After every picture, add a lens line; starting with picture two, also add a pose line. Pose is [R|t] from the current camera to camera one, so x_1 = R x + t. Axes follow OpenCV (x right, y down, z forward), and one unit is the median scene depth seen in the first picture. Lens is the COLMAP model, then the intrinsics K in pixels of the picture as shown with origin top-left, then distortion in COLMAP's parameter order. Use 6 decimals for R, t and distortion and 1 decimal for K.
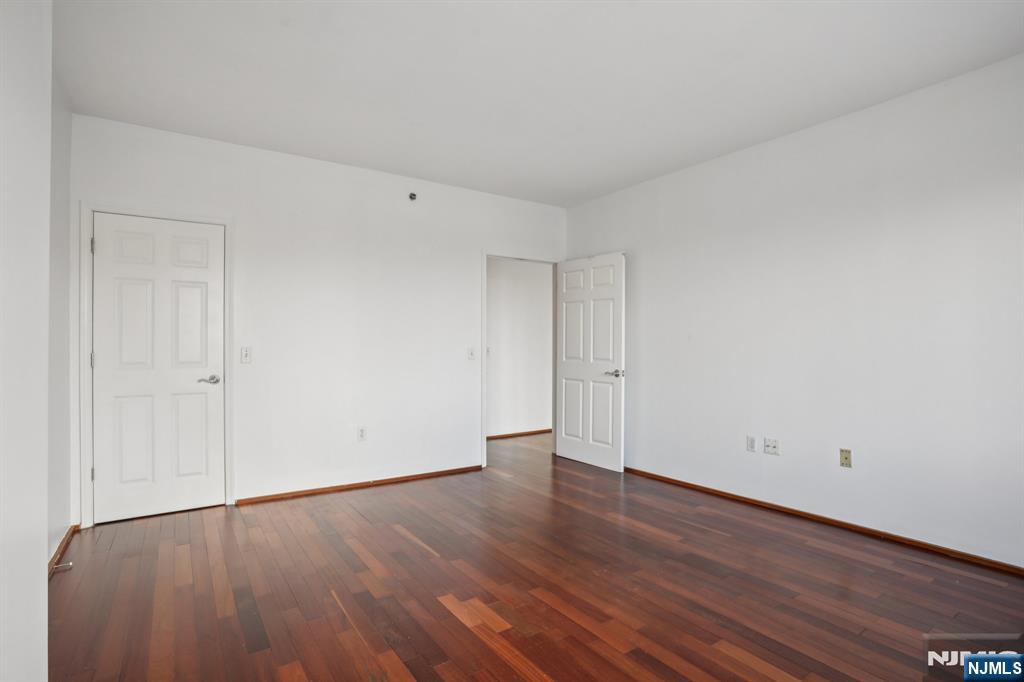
lens RADIAL K [[518.9, 0, 514.1], [0, 518.9, 344.7], [0, 0, 1]] dist [-0.021294, 0.001536]
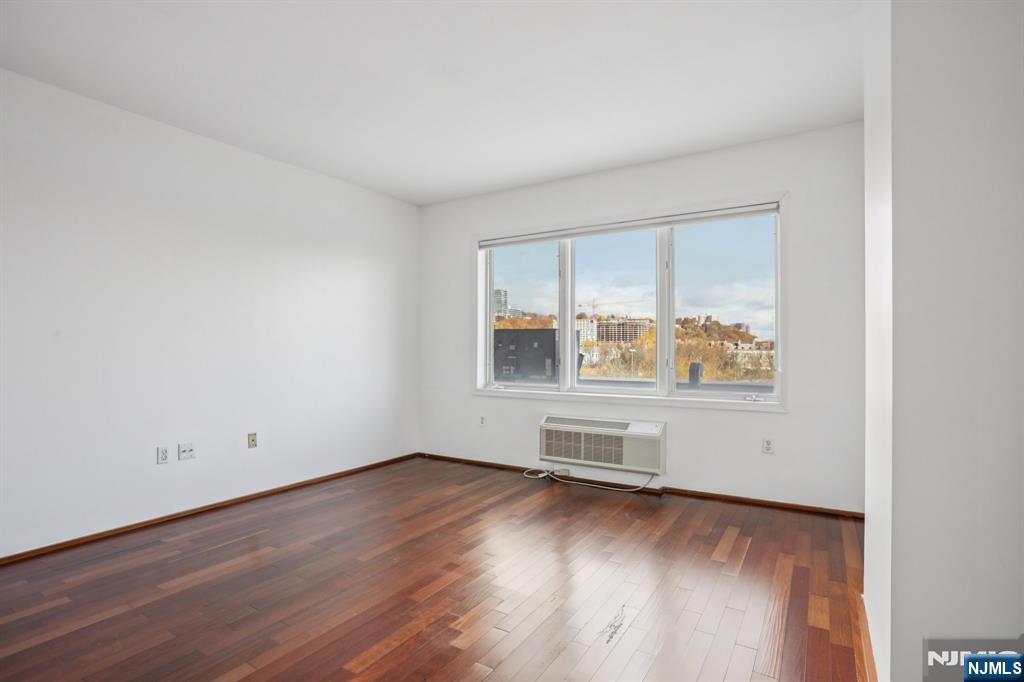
lens RADIAL K [[518.9, 0, 509.8], [0, 518.9, 344.3], [0, 0, 1]] dist [-0.021294, 0.001536]
pose [[-0.422285, 0.006916, 0.906437, -0.699796], [-0.008746, 0.999893, -0.011703, 0.004888], [-0.906421, -0.012870, -0.422180, 0.960466]]
